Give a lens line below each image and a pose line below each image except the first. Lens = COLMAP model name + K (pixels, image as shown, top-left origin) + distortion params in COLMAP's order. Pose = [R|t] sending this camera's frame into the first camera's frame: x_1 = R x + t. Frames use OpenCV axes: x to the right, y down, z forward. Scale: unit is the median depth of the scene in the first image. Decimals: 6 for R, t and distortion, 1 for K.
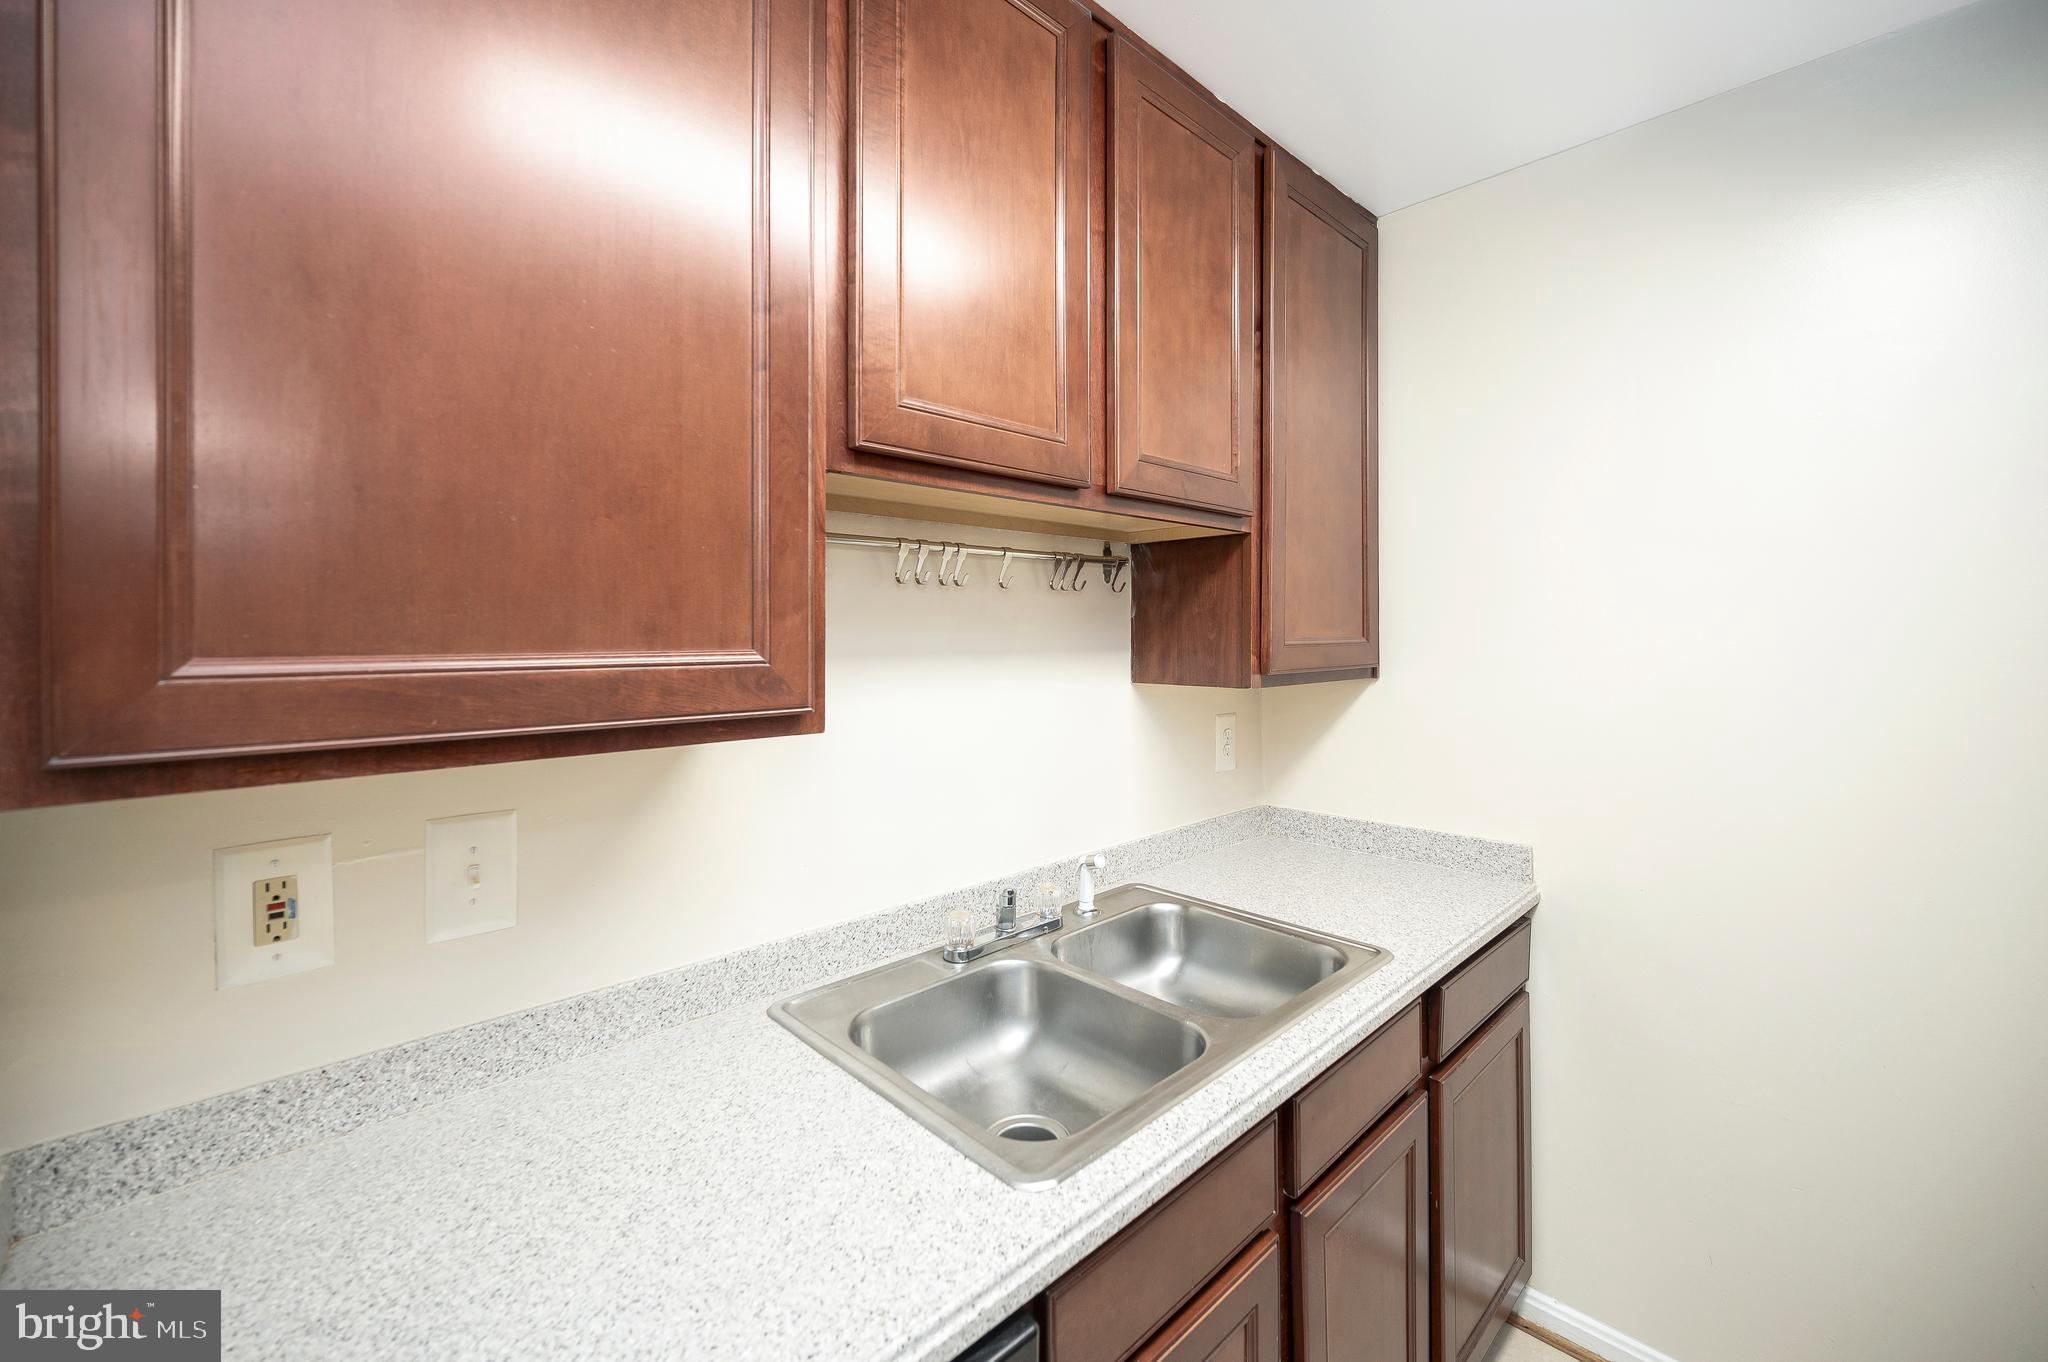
lens RADIAL K [[839.8, 0, 1034.9], [0, 839.8, 637.1], [0, 0, 1]] dist [0.000806, 0.000328]
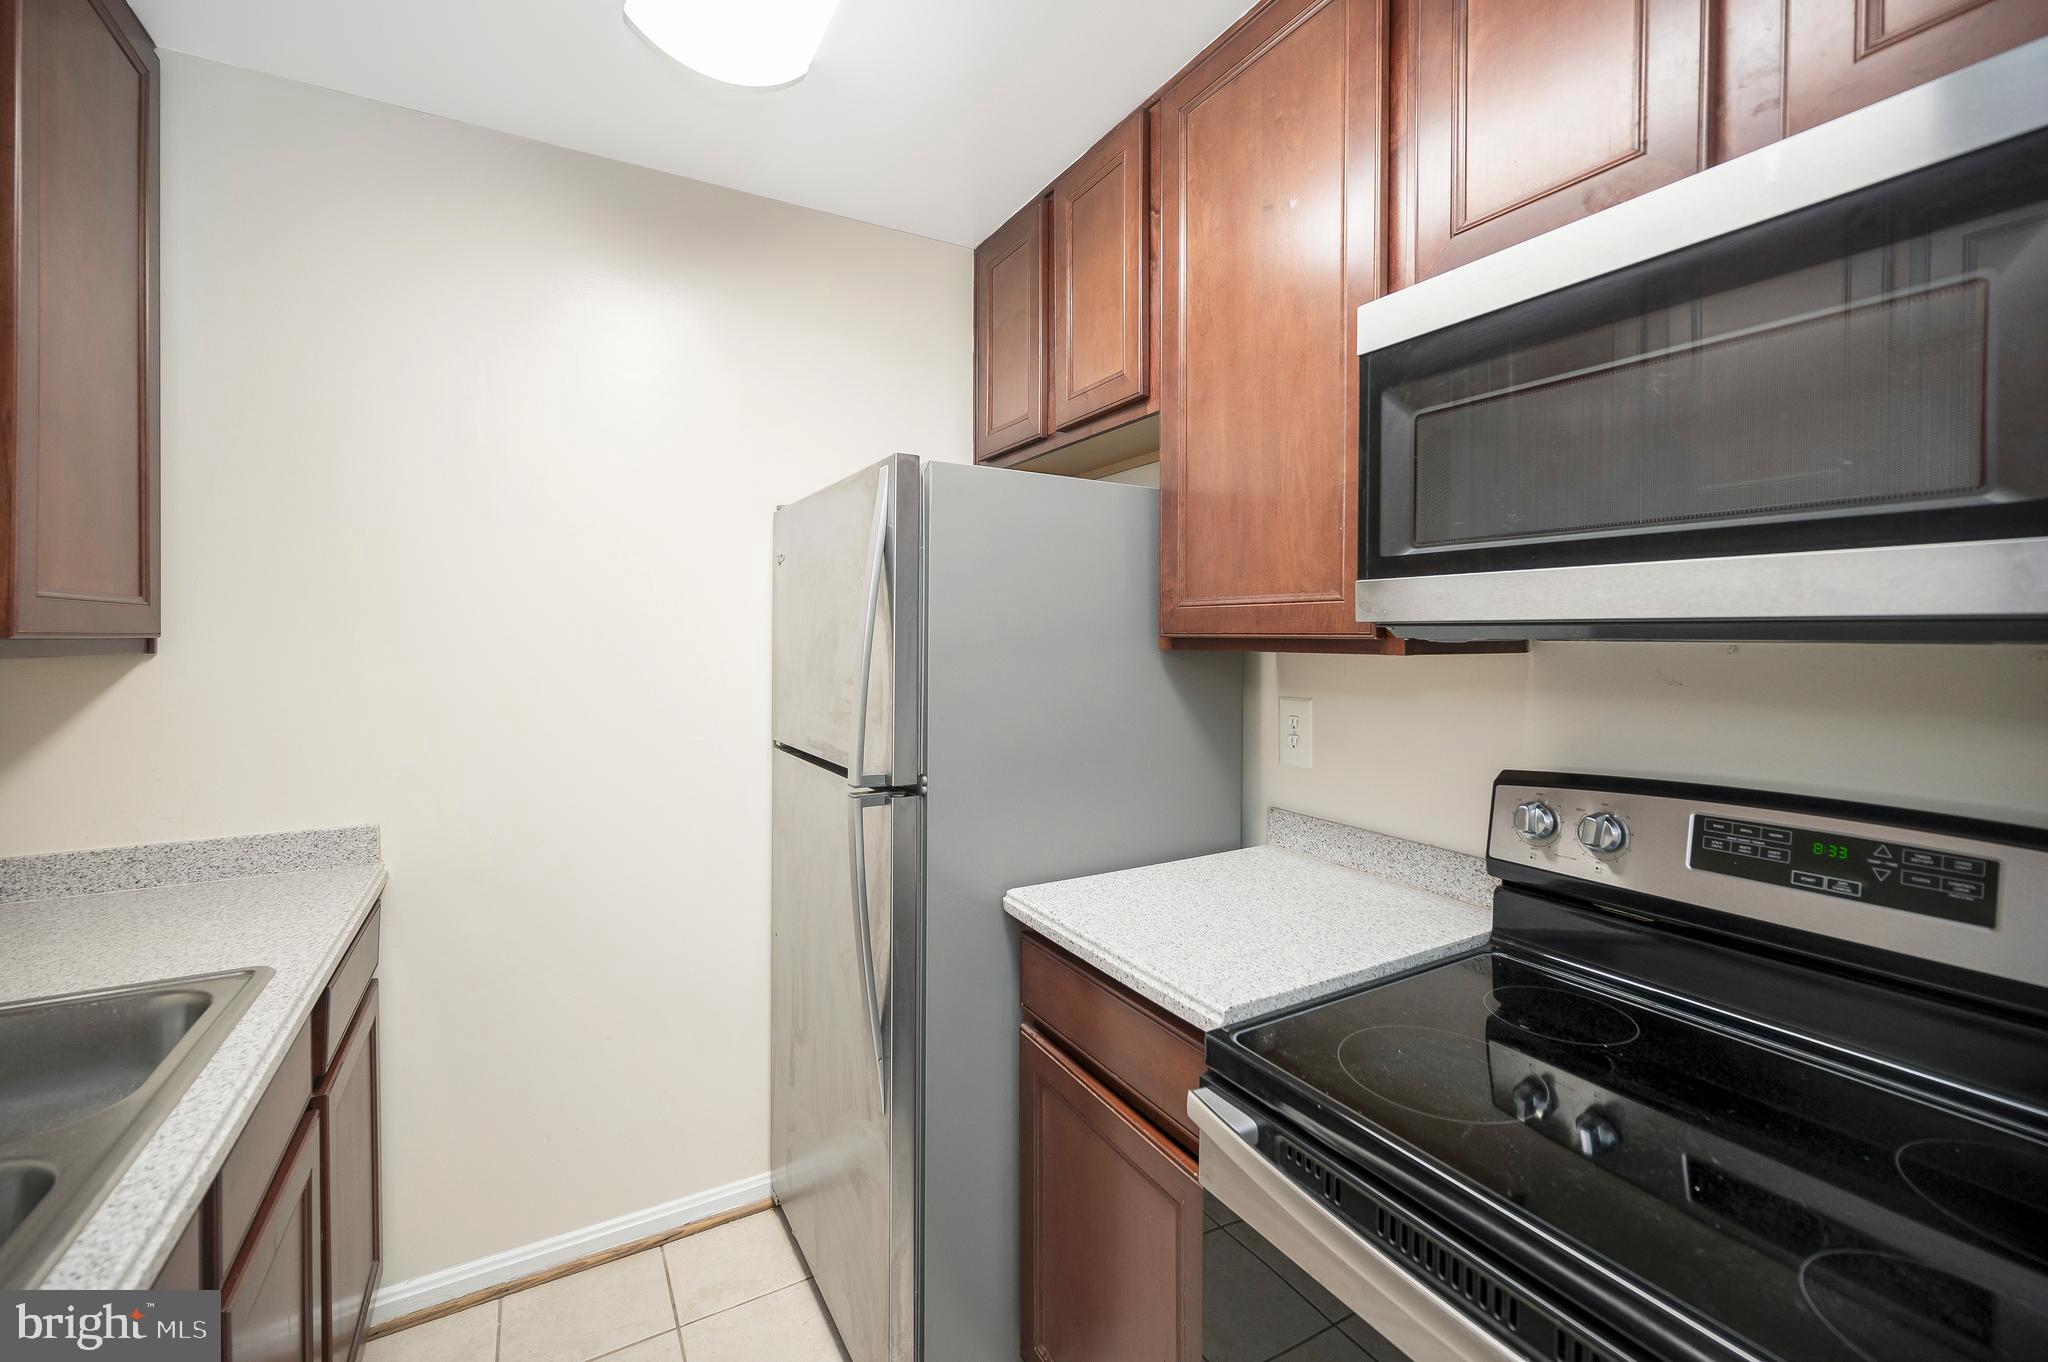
lens RADIAL K [[856.0, 0, 1021.3], [0, 856.0, 641.0], [0, 0, 1]] dist [0.000113, -0.000140]
pose [[0.245697, 0.001305, 0.969346, -0.202453], [0.004826, 0.999985, -0.002570, 0.060197], [-0.969335, 0.005310, 0.245687, 0.075732]]
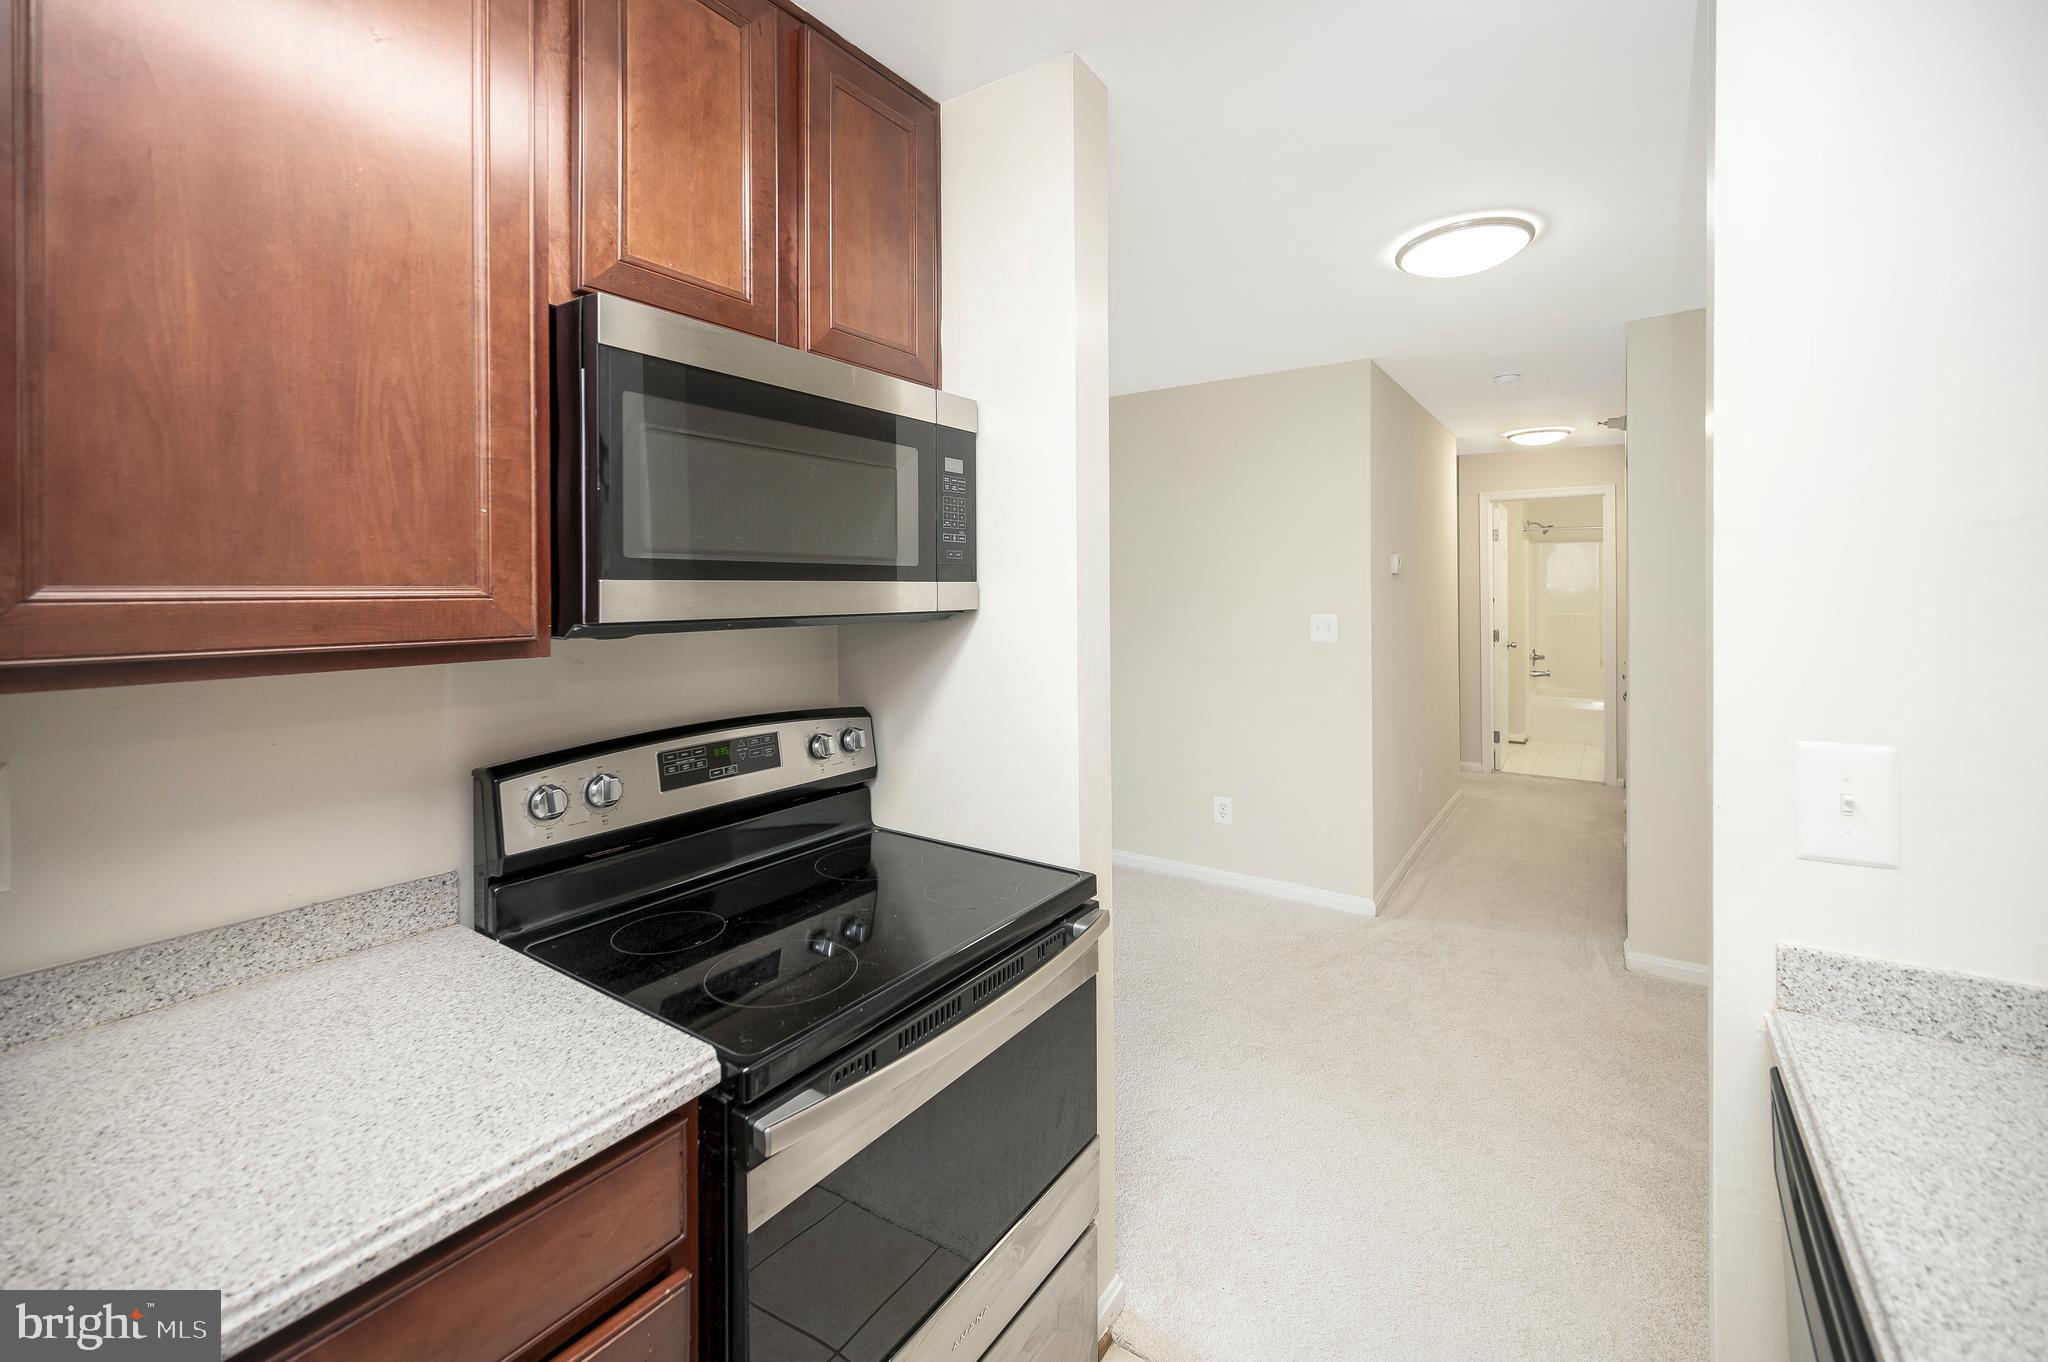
lens RADIAL K [[853.8, 0, 1029.2], [0, 853.8, 588.3], [0, 0, 1]] dist [-0.001195, -0.000149]
pose [[-0.978835, 0.012565, -0.204264, 0.439235], [0.010432, 0.999879, 0.011515, 0.005540], [0.204384, 0.009140, -0.978848, 0.792576]]
